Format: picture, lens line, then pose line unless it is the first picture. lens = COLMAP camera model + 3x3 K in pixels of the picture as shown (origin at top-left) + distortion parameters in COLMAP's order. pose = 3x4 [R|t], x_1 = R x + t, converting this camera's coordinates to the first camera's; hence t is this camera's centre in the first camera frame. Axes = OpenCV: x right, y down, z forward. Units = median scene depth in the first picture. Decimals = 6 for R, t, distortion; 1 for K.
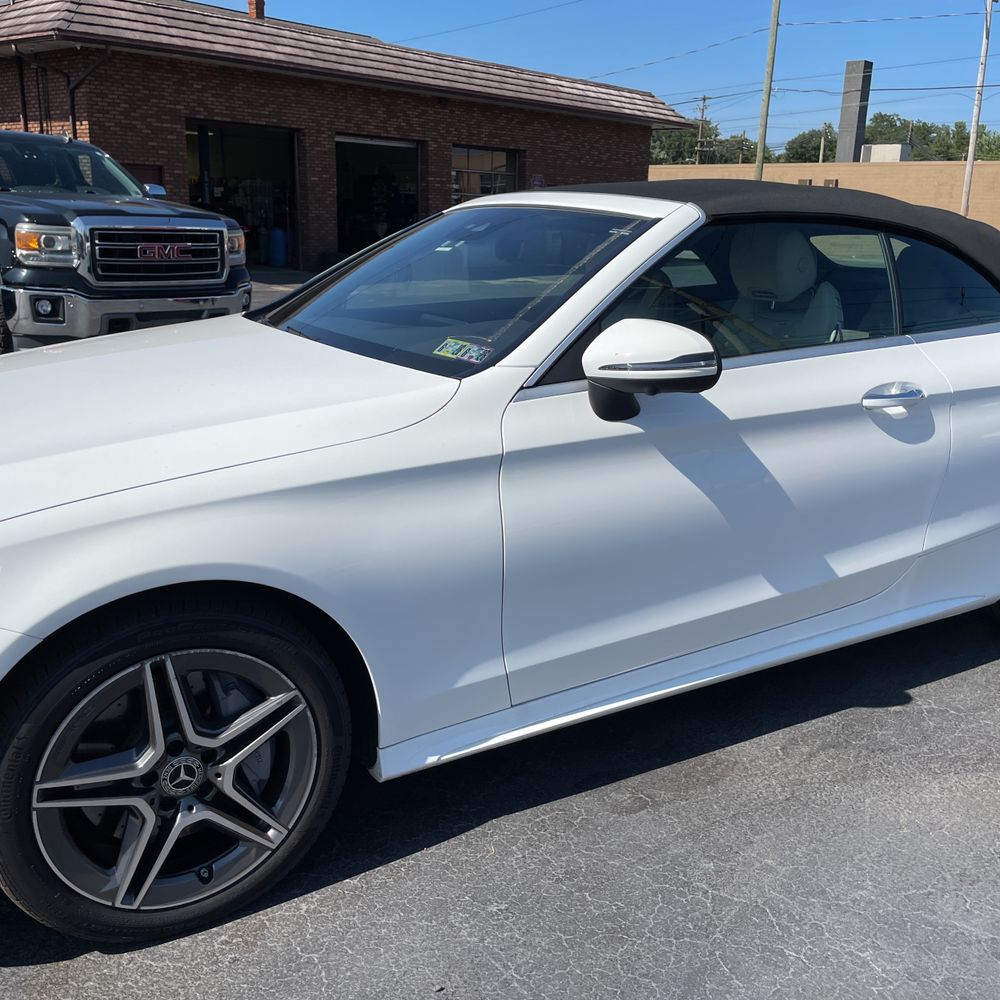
lens RADIAL K [[1025.5, 0, 500.0], [0, 1025.5, 500.0], [0, 0, 1]] dist [0.084795, -0.128987]
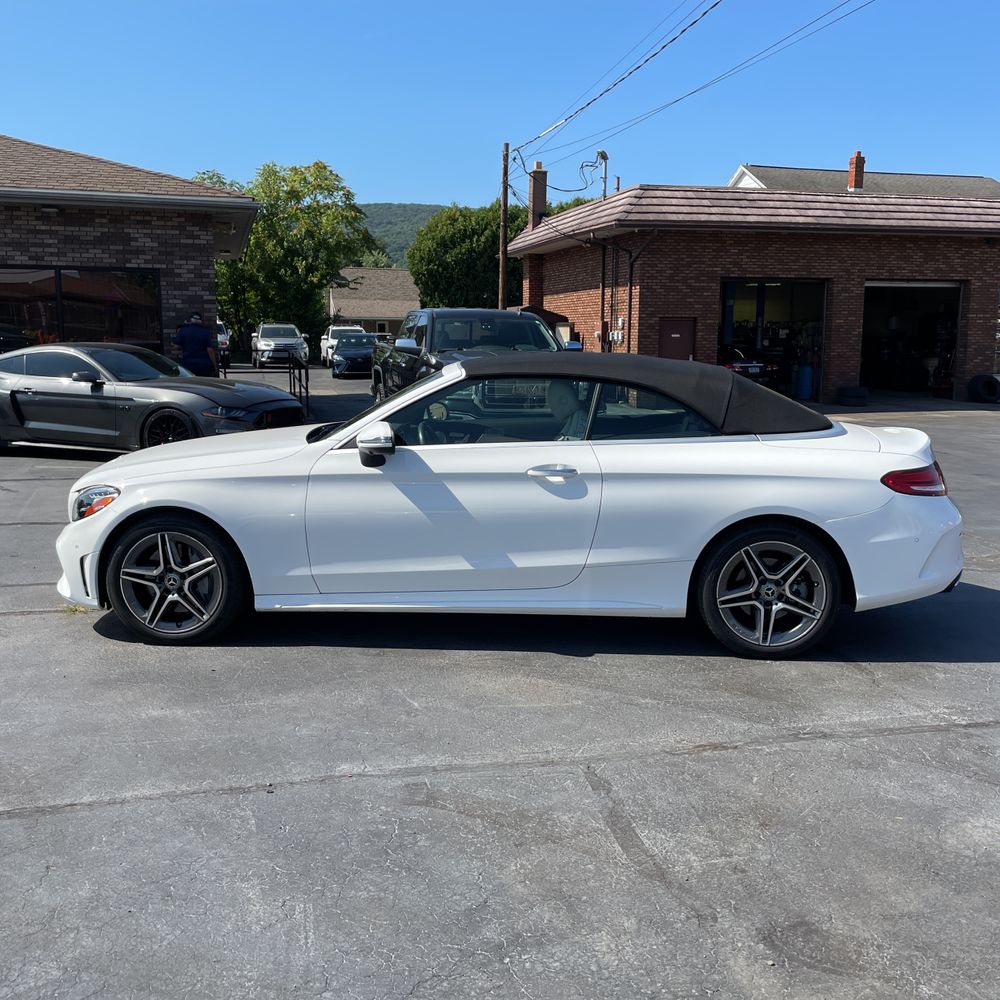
lens RADIAL K [[1020.2, 0, 490.3], [0, 1020.2, 499.0], [0, 0, 1]] dist [0.100889, -0.141574]
pose [[0.811370, 0.070038, -0.580321, 1.605548], [-0.142044, 0.986661, -0.079519, 0.127864], [0.567011, 0.146950, 0.810496, -0.612971]]
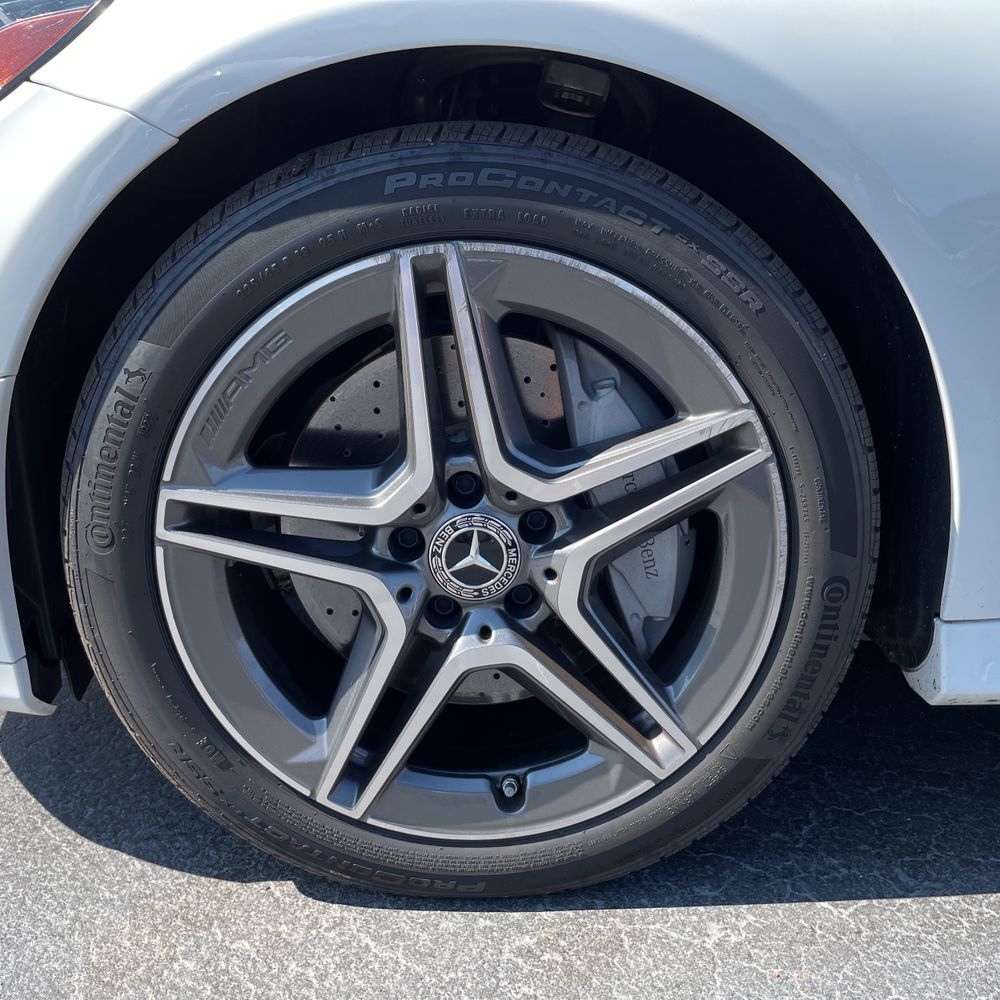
lens RADIAL K [[956.7, 0, 520.0], [0, 956.7, 498.9], [0, 0, 1]] dist [0.080808, -0.114915]
pose [[0.864894, 0.116488, -0.488250, -0.075514], [-0.122544, 0.992268, 0.019662, 0.196020], [0.486766, 0.042826, 0.872482, 0.547901]]
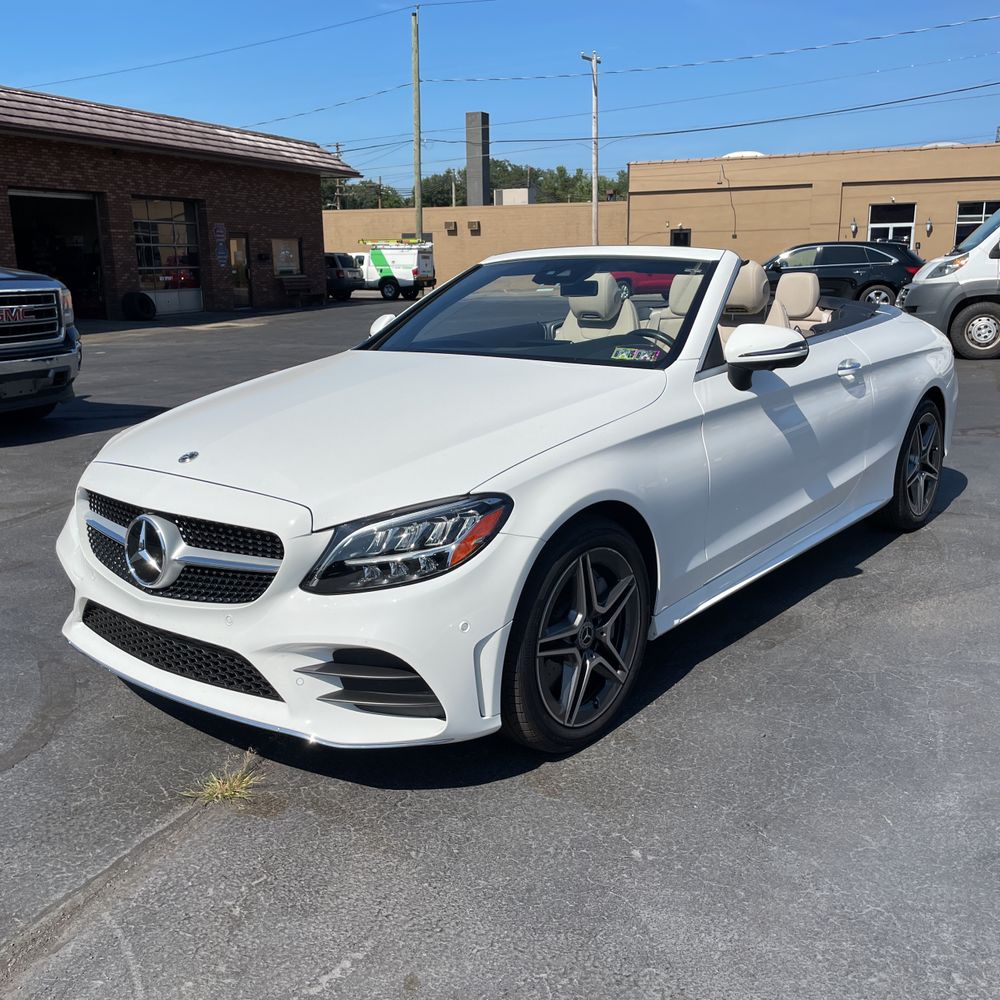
lens RADIAL K [[1033.1, 0, 503.2], [0, 1033.1, 501.2], [0, 0, 1]] dist [0.083445, -0.123645]
pose [[0.938524, -0.116836, 0.324841, -0.760632], [0.129502, 0.991424, -0.017569, 0.069352], [-0.320002, 0.058556, 0.945605, -0.353438]]
